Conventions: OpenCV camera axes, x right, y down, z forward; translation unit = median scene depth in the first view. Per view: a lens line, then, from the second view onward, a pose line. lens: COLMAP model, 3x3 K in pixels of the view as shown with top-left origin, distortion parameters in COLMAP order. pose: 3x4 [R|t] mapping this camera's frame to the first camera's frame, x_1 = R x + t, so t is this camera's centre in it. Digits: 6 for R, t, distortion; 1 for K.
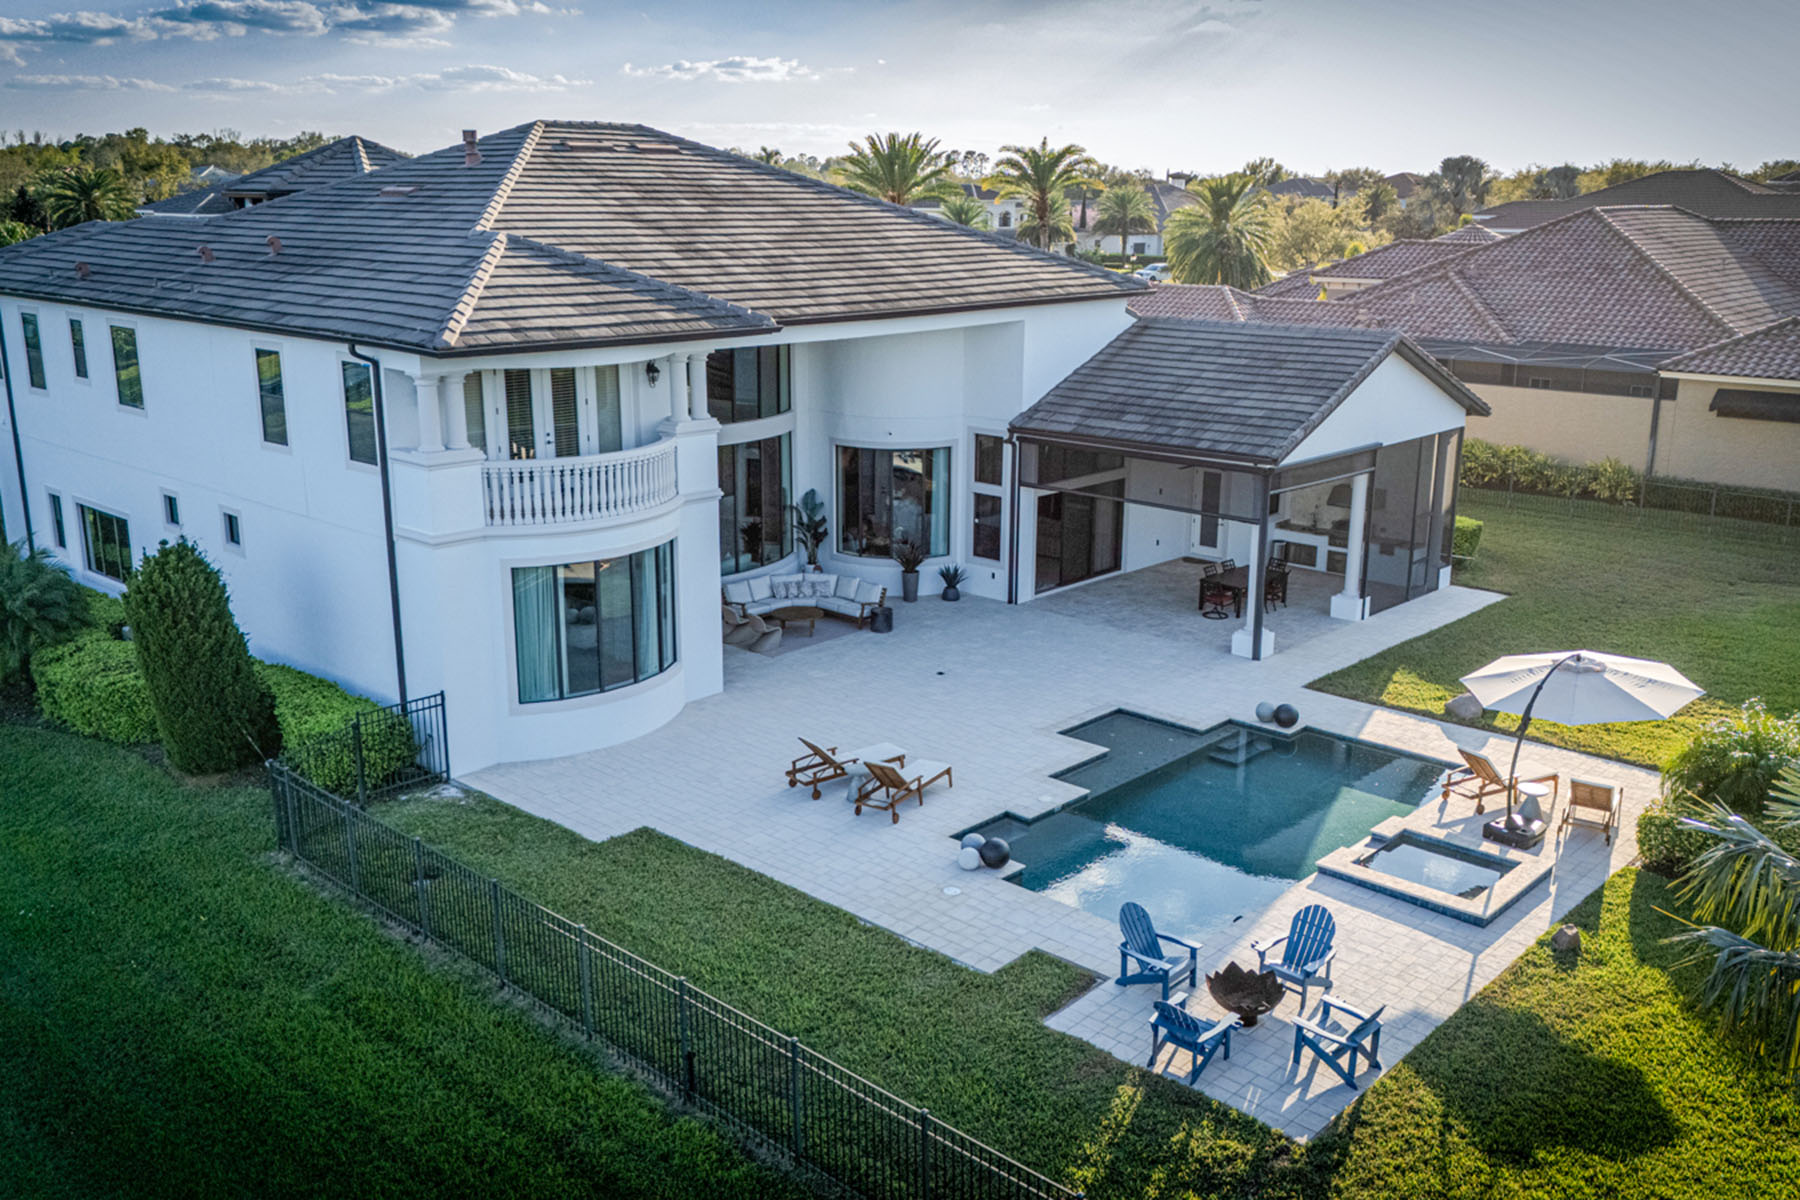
lens RADIAL K [[1549.0, 0, 900.0], [0, 1549.0, 600.0], [0, 0, 1]] dist [0.119049, -0.206373]
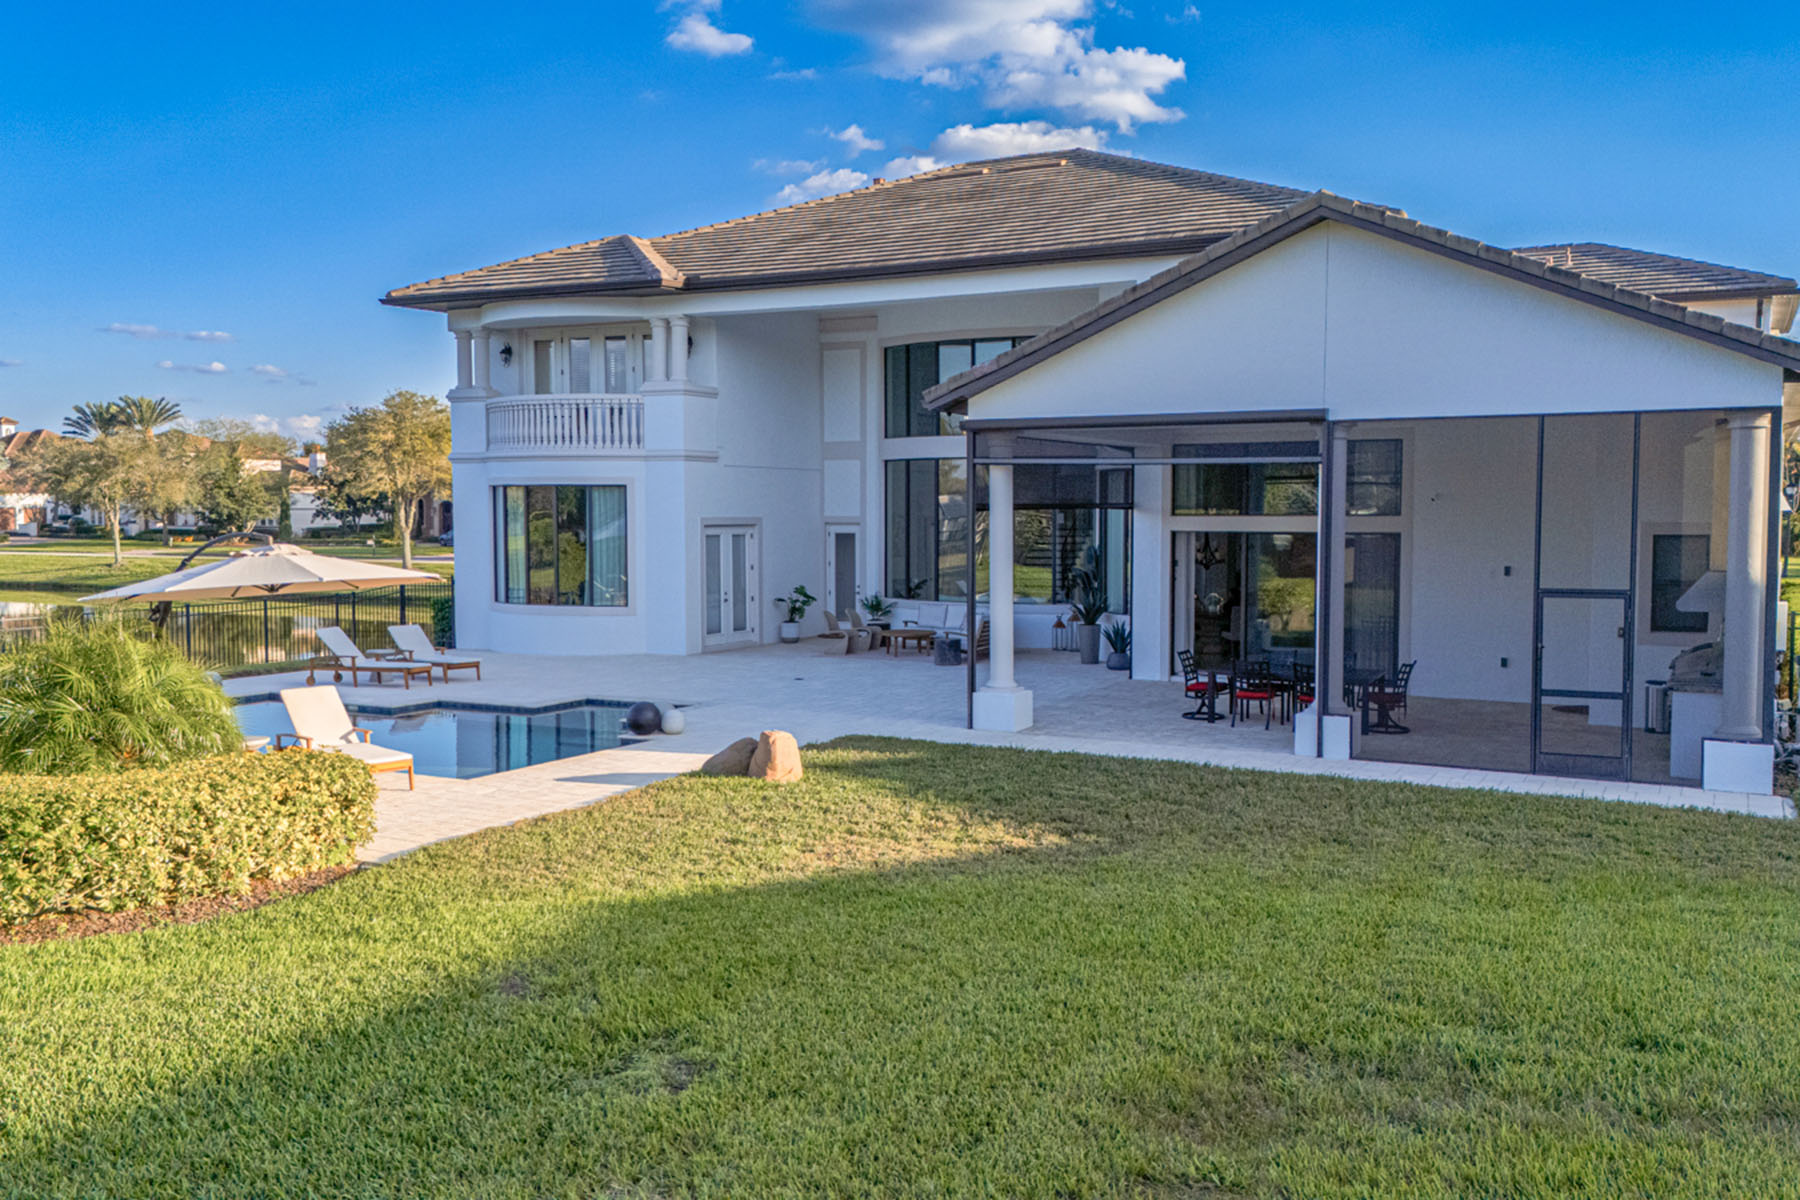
lens RADIAL K [[1549.0, 0, 900.0], [0, 1549.0, 600.0], [0, 0, 1]] dist [0.119049, -0.206373]
pose [[0.260696, 0.053772, -0.963922, 0.775358], [-0.244199, 0.969651, -0.011953, 0.002041], [0.934026, 0.238505, 0.265916, 0.740915]]
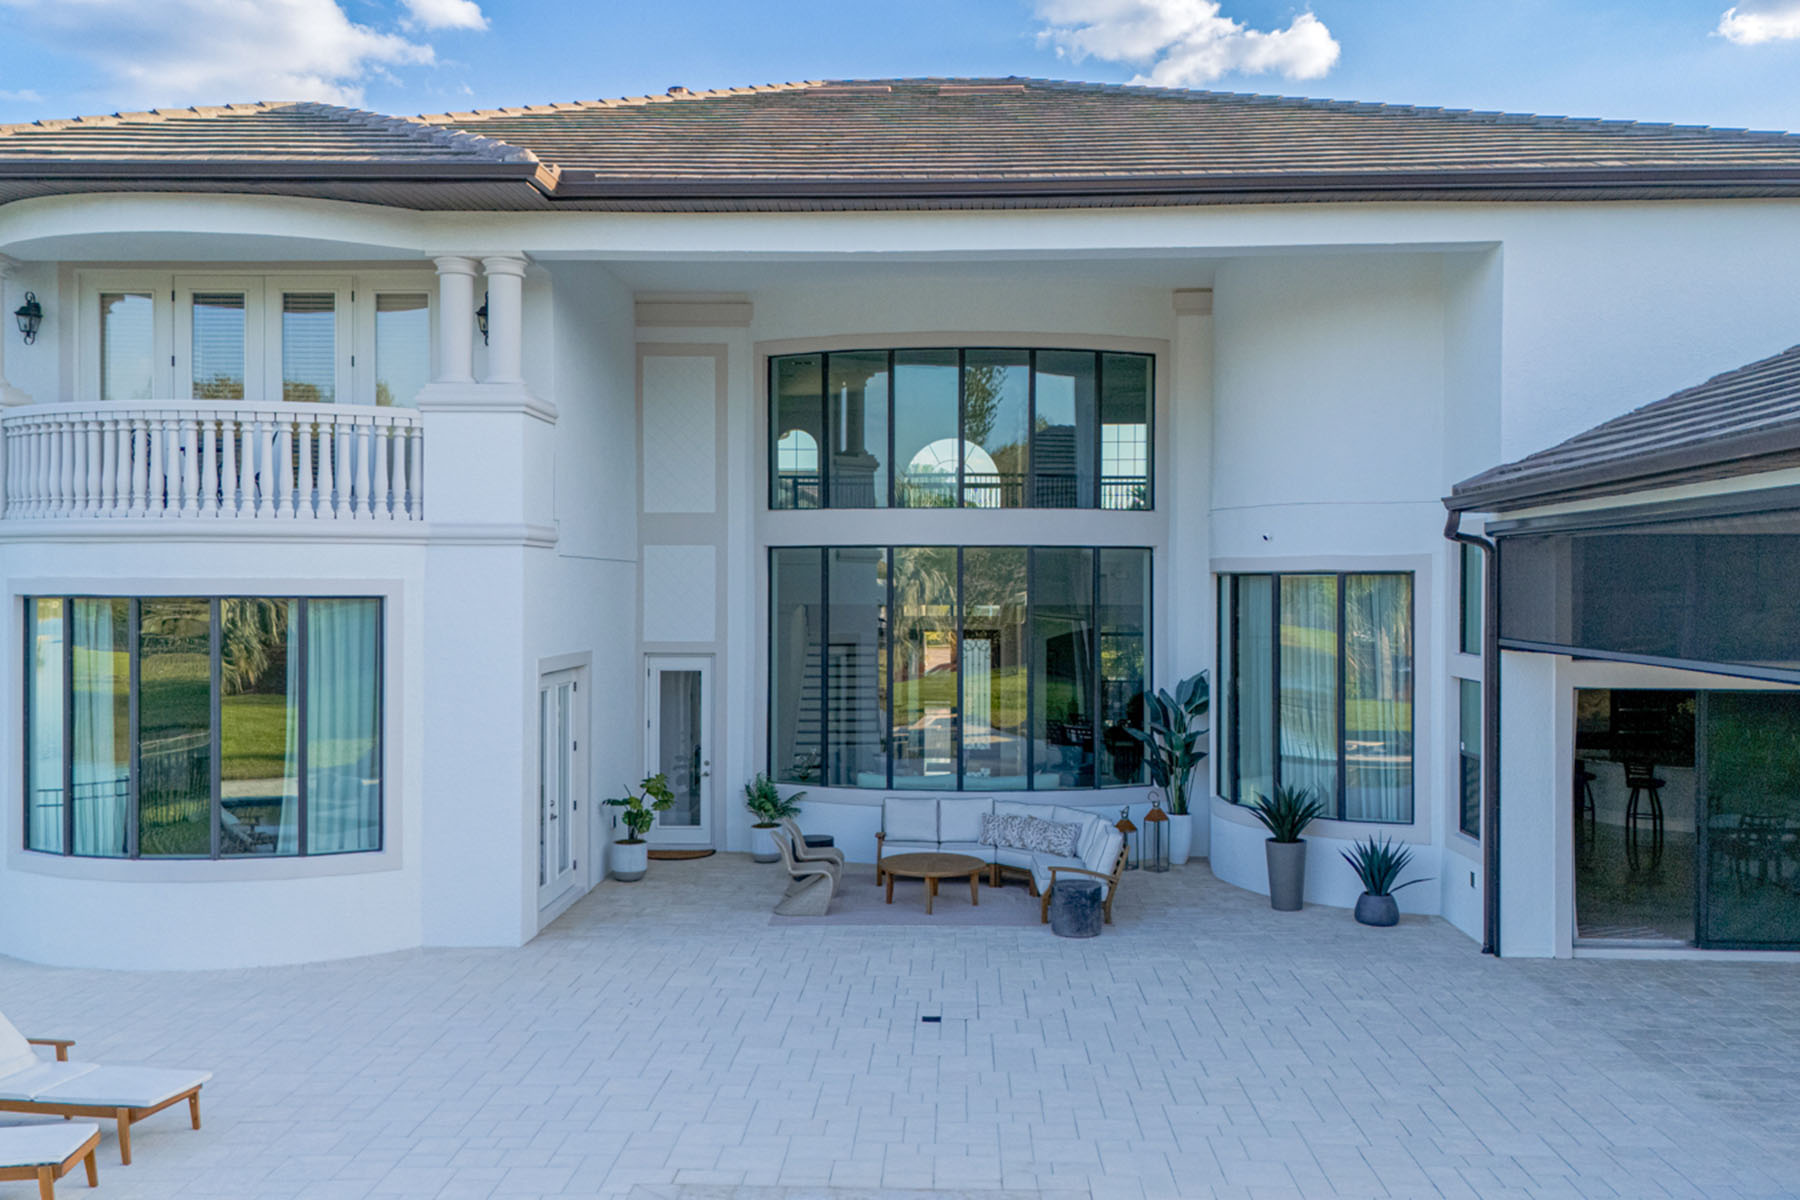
lens RADIAL K [[1549.0, 0, 900.0], [0, 1549.0, 600.0], [0, 0, 1]] dist [0.119049, -0.206373]
pose [[0.654494, 0.004724, -0.756053, 0.291828], [-0.190815, 0.968642, -0.159131, 0.007968], [0.731592, 0.248417, 0.634871, 0.648234]]
